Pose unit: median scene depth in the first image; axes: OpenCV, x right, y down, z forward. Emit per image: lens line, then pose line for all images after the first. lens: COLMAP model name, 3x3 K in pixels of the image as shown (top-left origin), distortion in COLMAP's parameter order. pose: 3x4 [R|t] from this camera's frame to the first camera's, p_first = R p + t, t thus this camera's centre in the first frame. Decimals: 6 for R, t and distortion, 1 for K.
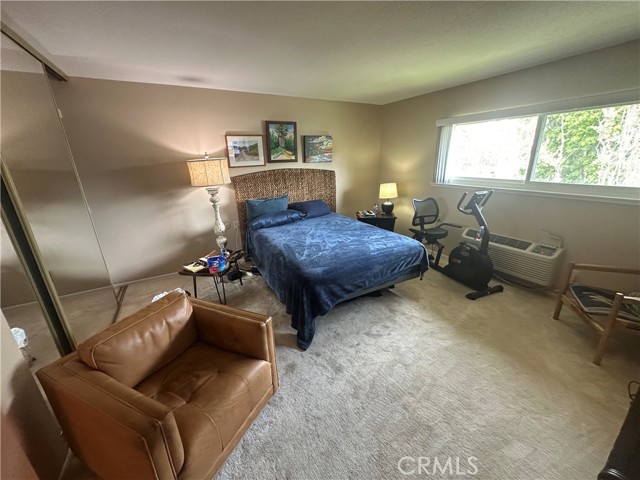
lens RADIAL K [[256.8, 0, 320.5], [0, 256.8, 240.2], [0, 0, 1]] dist [-0.008380, 0.003183]
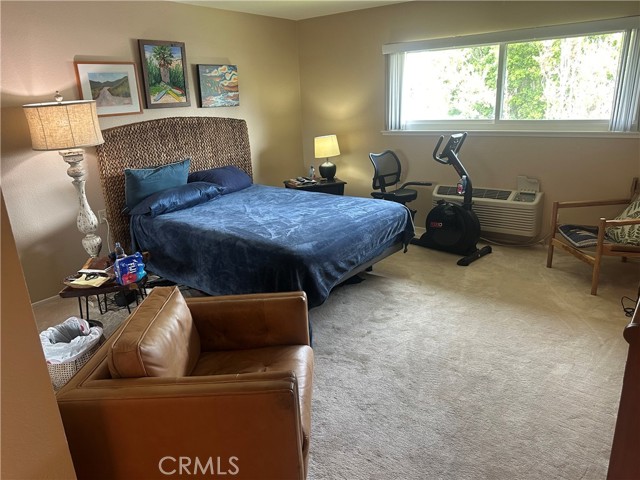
lens RADIAL K [[456.5, 0, 317.2], [0, 456.5, 242.0], [0, 0, 1]] dist [0.055726, -0.072686]
pose [[0.919248, -0.131715, 0.370991, -0.367260], [0.139611, 0.990190, 0.005624, 0.079380], [-0.368092, 0.046625, 0.928619, -0.188928]]
